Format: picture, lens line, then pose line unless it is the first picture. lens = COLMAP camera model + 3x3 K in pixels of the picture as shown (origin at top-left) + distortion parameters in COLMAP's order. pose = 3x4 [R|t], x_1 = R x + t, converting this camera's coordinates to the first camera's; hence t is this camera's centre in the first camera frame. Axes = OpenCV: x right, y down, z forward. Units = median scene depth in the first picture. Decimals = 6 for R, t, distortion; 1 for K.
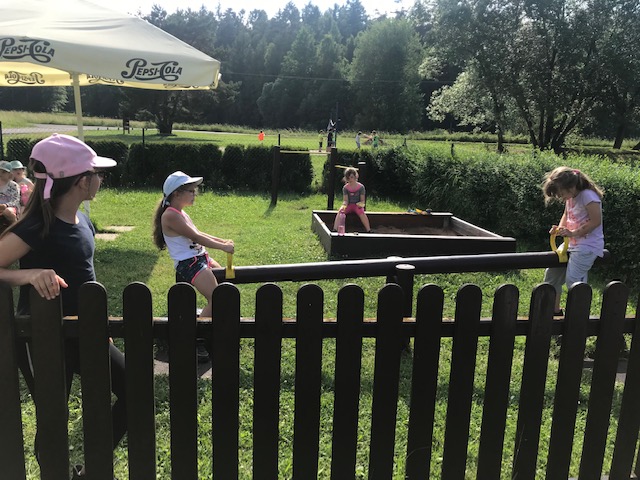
lens RADIAL K [[520.3, 0, 320.0], [0, 520.3, 240.0], [0, 0, 1]] dist [0.008627, 0.003101]
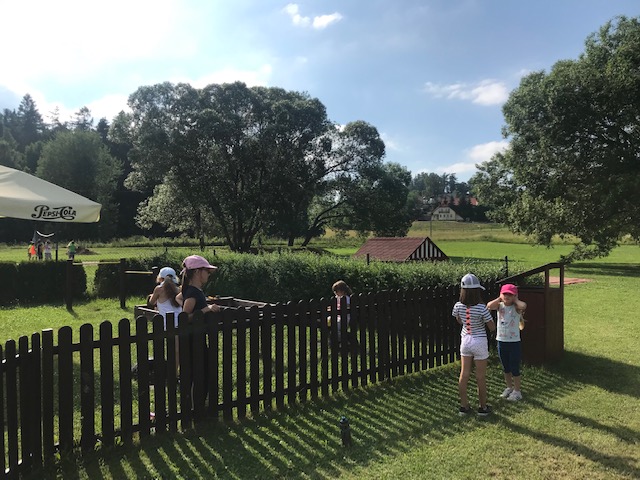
lens RADIAL K [[520.3, 0, 320.0], [0, 520.3, 240.0], [0, 0, 1]] dist [0.008627, 0.003101]
pose [[0.835156, -0.042331, 0.548381, -0.048502], [0.148496, 0.977362, -0.150708, 0.007215], [-0.529588, 0.207297, 0.822536, -0.054178]]
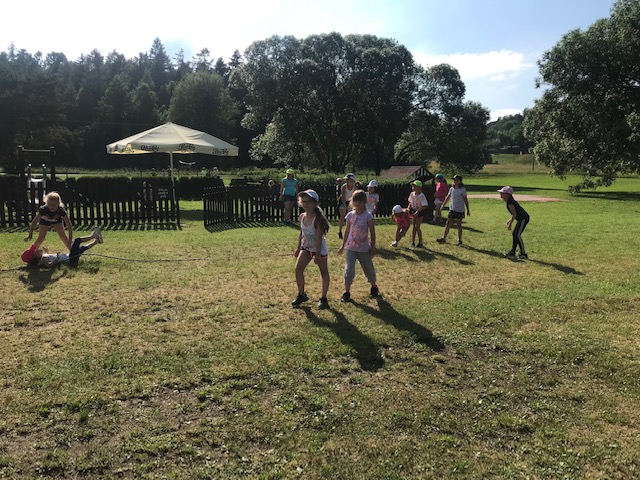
lens RADIAL K [[527.9, 0, 312.3], [0, 527.9, 238.3], [0, 0, 1]] dist [0.000141, -0.002550]
pose [[0.935165, -0.070376, 0.347152, -0.087557], [0.096143, 0.993703, -0.057545, 0.039795], [-0.340916, 0.087190, 0.936042, -0.196432]]
